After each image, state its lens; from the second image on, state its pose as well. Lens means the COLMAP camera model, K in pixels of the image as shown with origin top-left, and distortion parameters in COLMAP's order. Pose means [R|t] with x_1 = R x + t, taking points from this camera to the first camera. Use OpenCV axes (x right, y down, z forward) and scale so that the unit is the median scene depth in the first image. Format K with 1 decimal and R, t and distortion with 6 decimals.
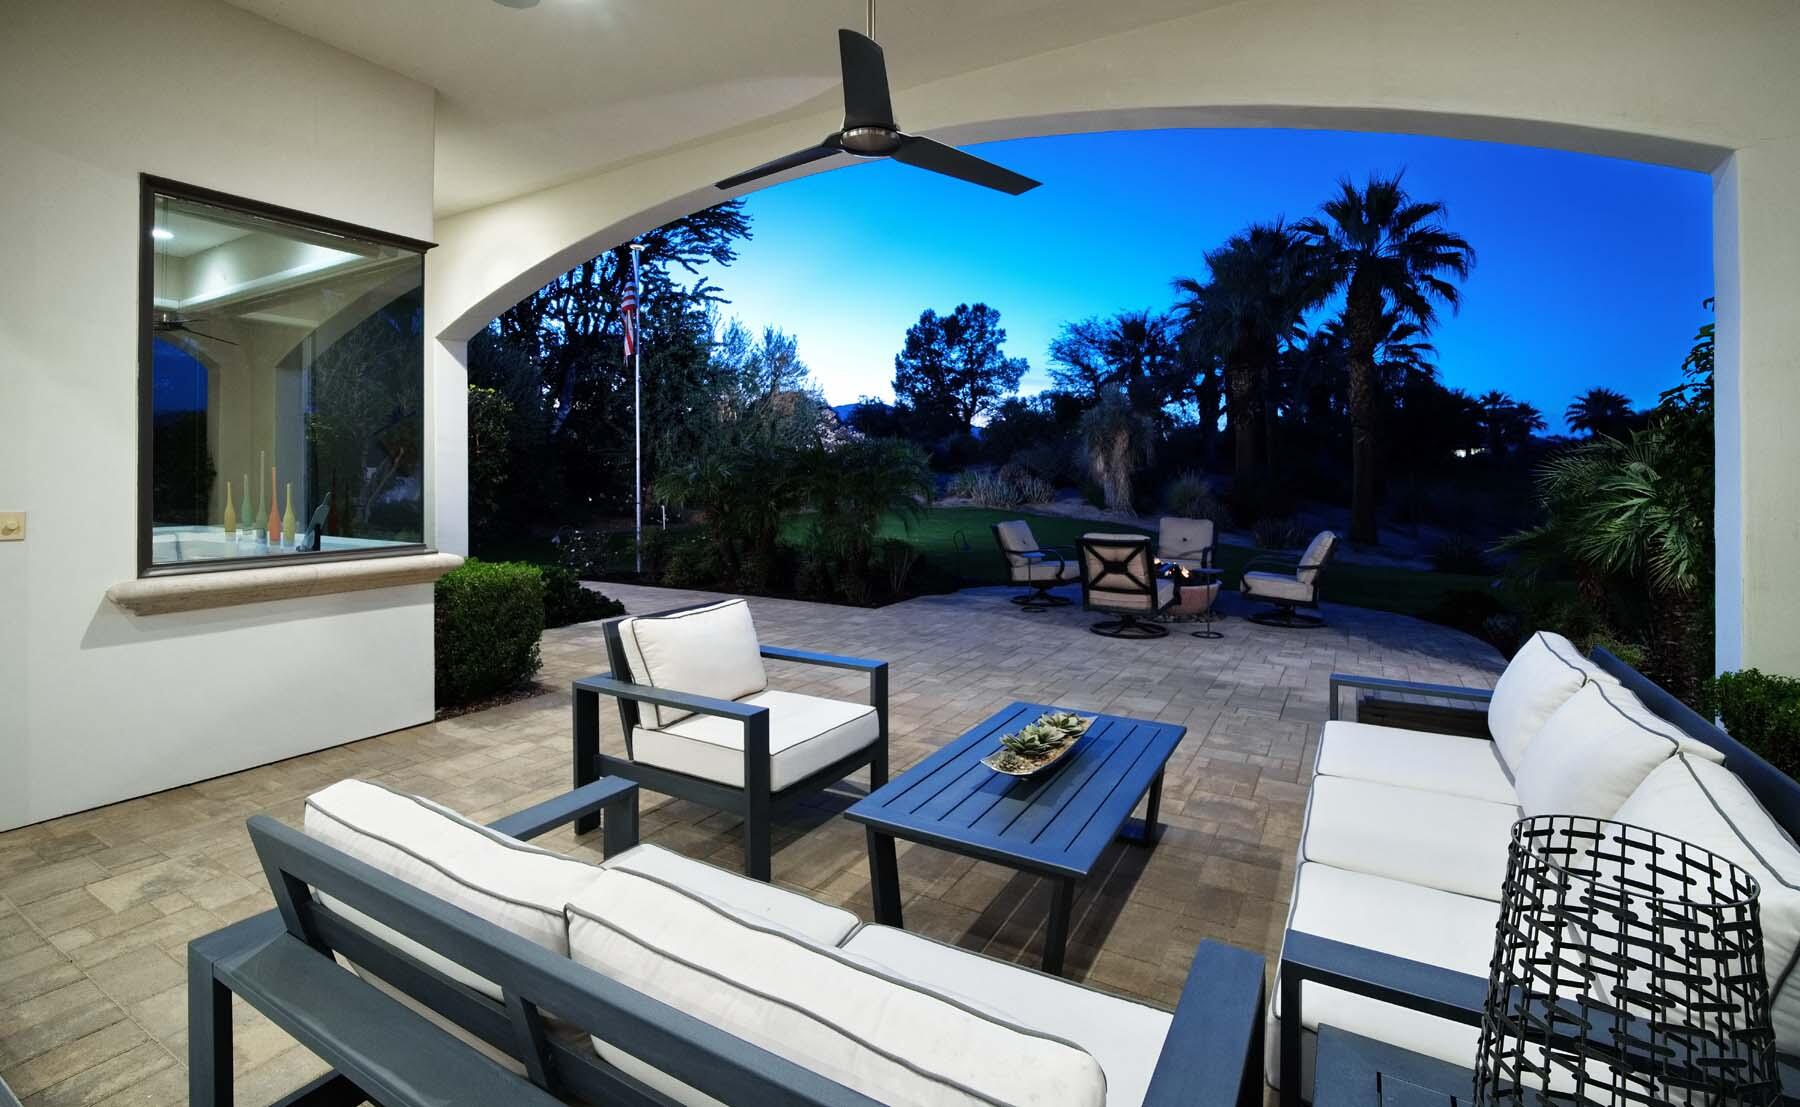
lens RADIAL K [[784.2, 0, 892.5], [0, 784.2, 492.6], [0, 0, 1]] dist [0.000860, -0.000047]
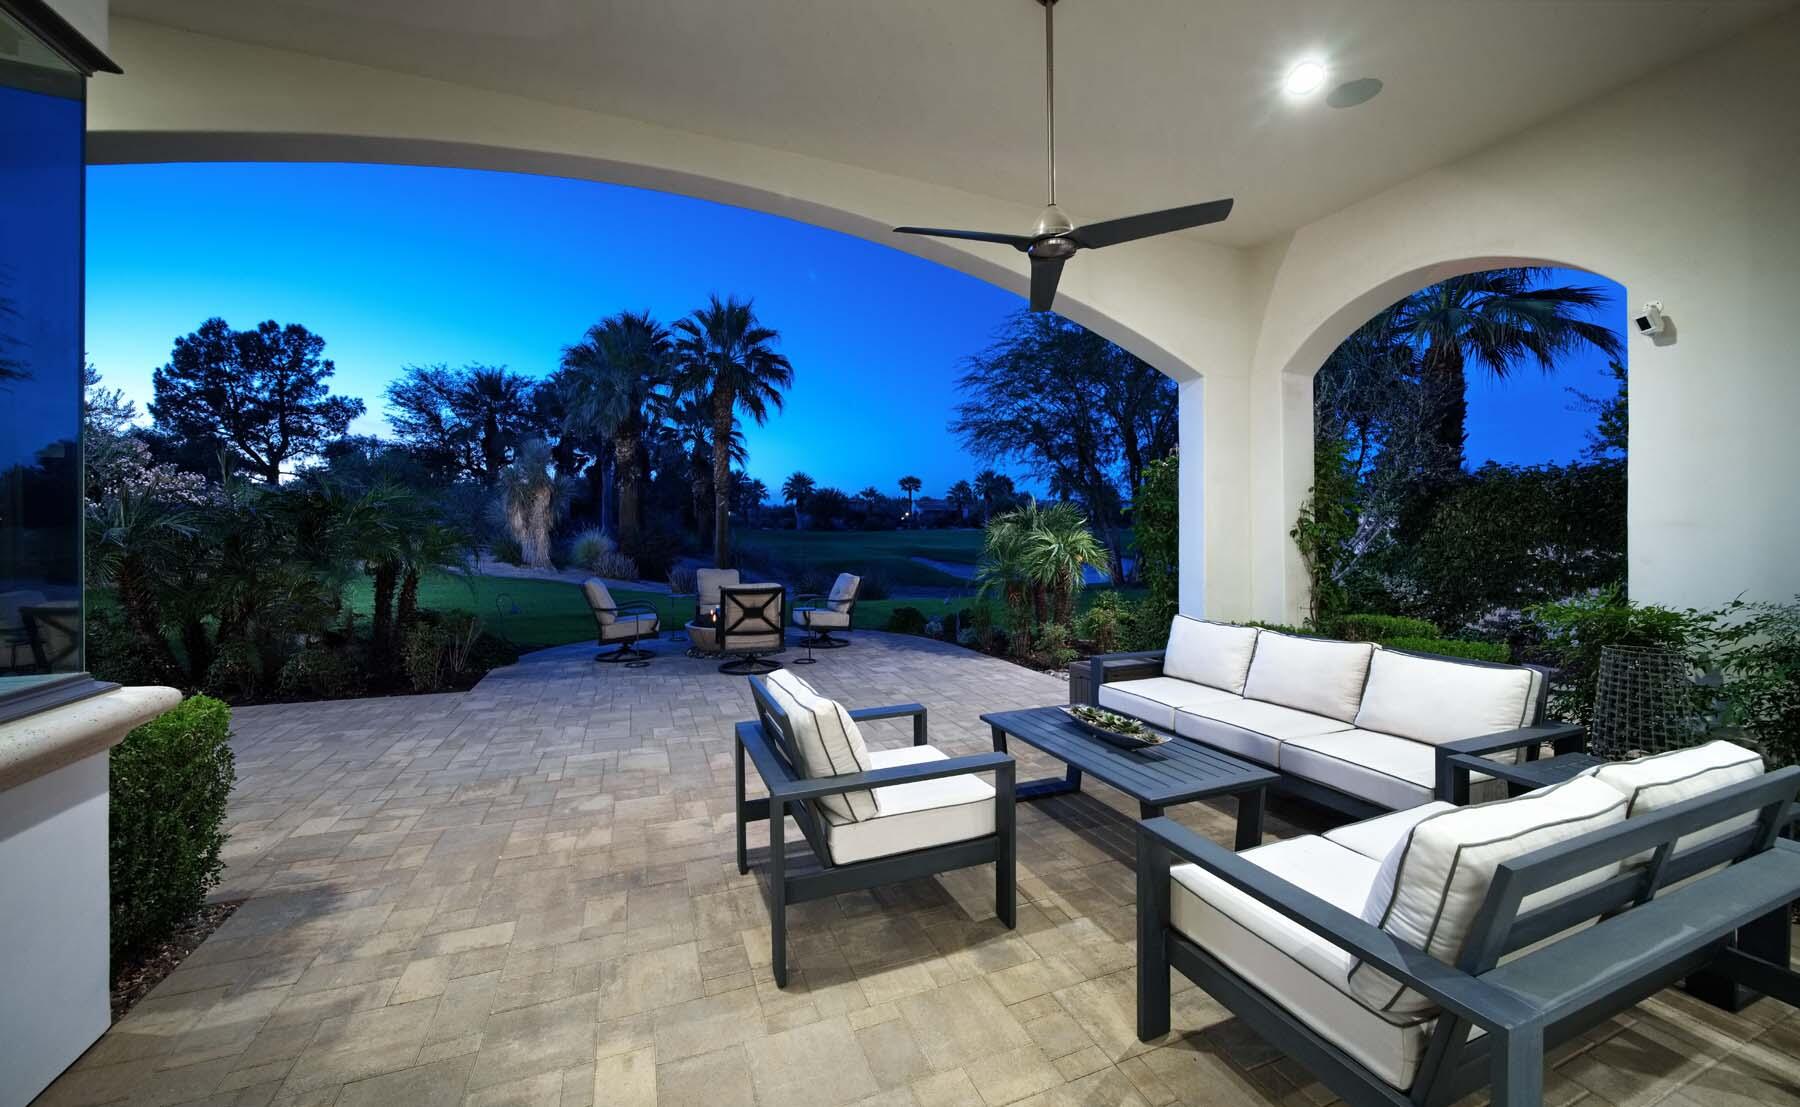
lens RADIAL K [[705.7, 0, 900.0], [0, 705.7, 553.5], [0, 0, 1]] dist [-0.000748, -0.000022]
pose [[0.631710, -0.024311, 0.774823, -0.090263], [0.017287, 0.999701, 0.017272, -0.001239], [-0.775012, 0.002483, 0.631942, 0.044867]]
